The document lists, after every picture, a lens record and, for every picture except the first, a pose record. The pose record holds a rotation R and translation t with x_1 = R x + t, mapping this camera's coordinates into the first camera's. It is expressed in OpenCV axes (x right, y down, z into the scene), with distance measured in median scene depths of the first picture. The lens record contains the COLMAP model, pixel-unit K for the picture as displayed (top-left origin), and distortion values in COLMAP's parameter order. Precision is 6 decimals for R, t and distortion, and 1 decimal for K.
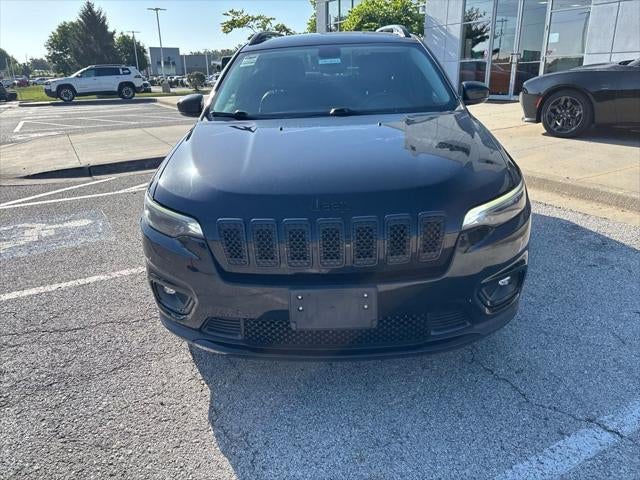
lens RADIAL K [[482.9, 0, 320.3], [0, 482.9, 245.8], [0, 0, 1]] dist [0.011908, 0.001430]
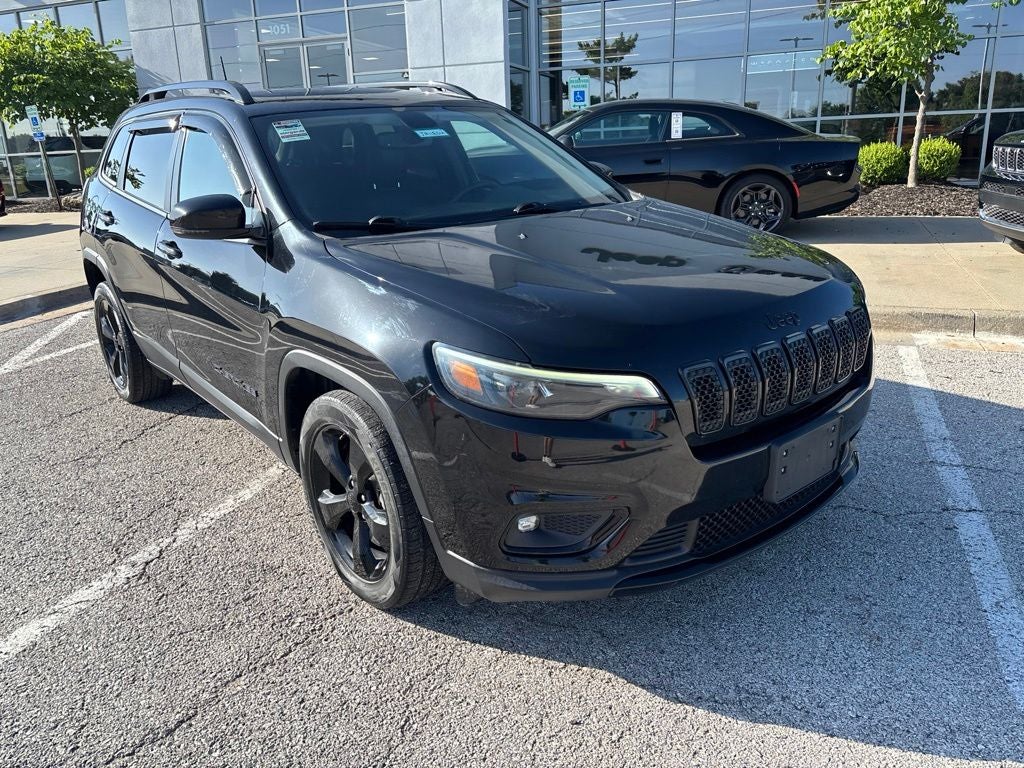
lens RADIAL K [[771.7, 0, 512.0], [0, 771.7, 384.0], [0, 0, 1]] dist [0.046506, -0.062848]
pose [[0.751652, -0.196531, 0.629599, -0.556087], [0.237406, 0.971210, 0.019736, -0.058426], [-0.615352, 0.134636, 0.776669, 0.184948]]
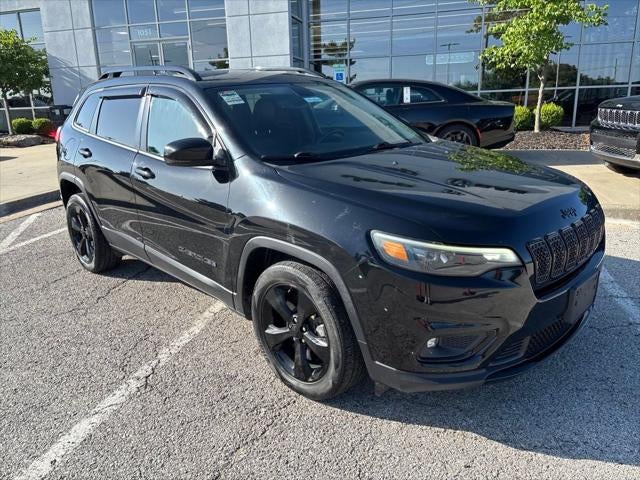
lens RADIAL K [[482.3, 0, 320.0], [0, 482.3, 240.0], [0, 0, 1]] dist [0.046506, -0.062848]
pose [[0.688730, -0.192217, 0.699074, -0.678912], [0.256047, 0.966570, 0.013509, -0.103453], [-0.678300, 0.169692, 0.714922, 0.297721]]
